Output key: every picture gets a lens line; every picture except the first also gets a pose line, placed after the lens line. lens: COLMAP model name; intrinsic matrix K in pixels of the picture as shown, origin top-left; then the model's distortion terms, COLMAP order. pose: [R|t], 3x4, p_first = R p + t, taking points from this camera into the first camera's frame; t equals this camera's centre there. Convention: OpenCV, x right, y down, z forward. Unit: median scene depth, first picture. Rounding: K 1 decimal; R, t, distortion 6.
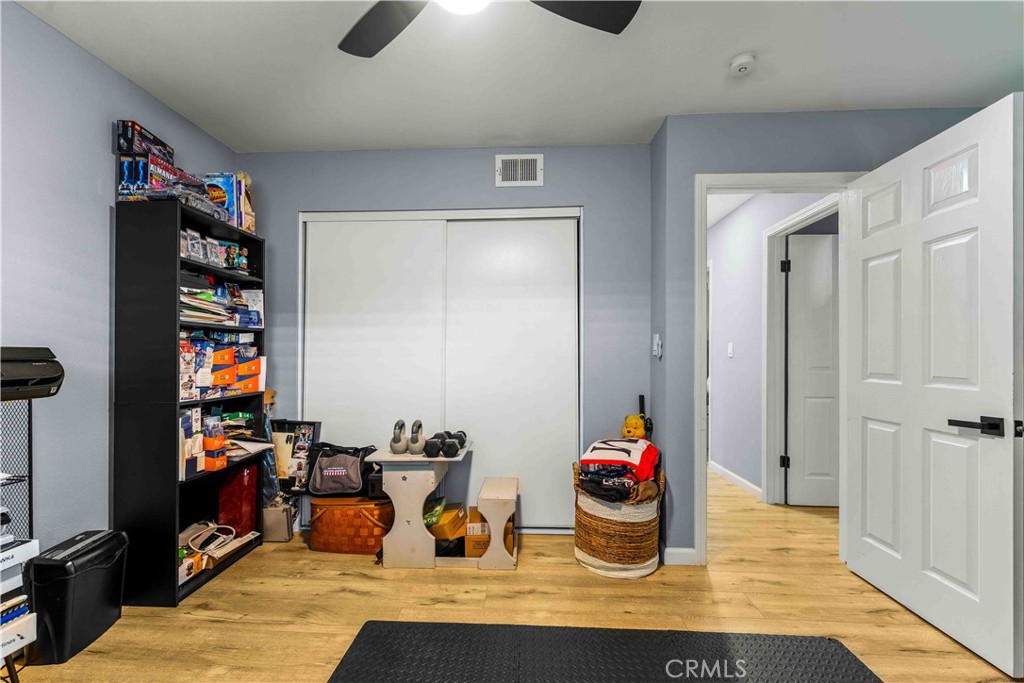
lens RADIAL K [[414.0, 0, 514.5], [0, 414.0, 348.7], [0, 0, 1]] dist [-0.000326, -0.000051]
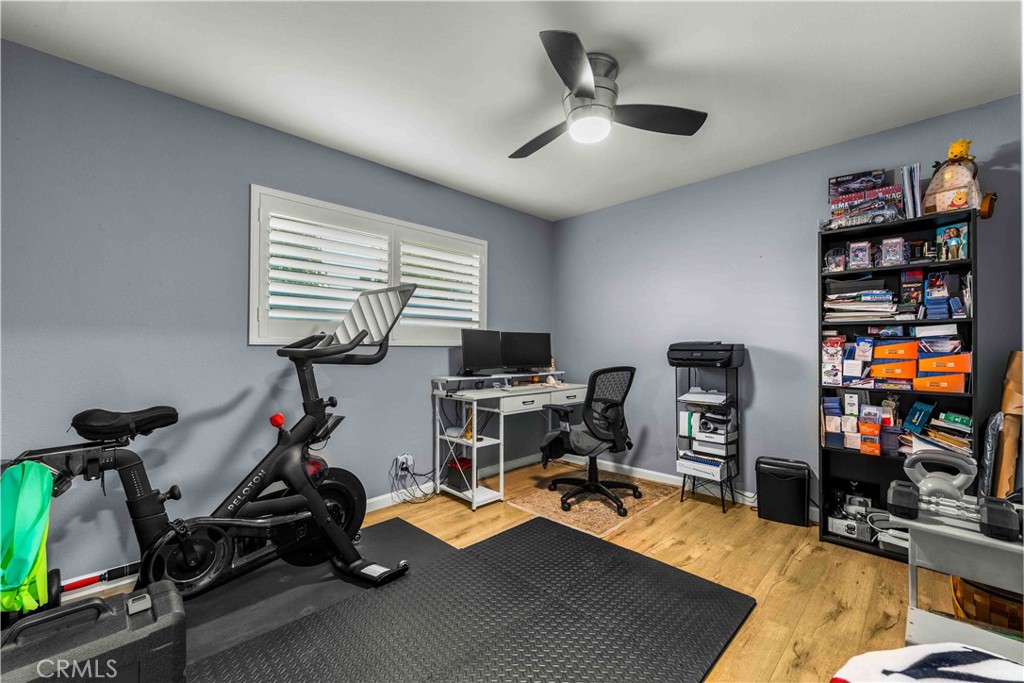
lens RADIAL K [[417.5, 0, 508.5], [0, 417.5, 340.9], [0, 0, 1]] dist [-0.002111, -0.000359]
pose [[-0.678230, -0.016501, -0.734665, 0.754584], [0.002415, 0.999692, -0.024683, 0.018985], [0.734846, -0.018515, -0.677981, 1.076640]]
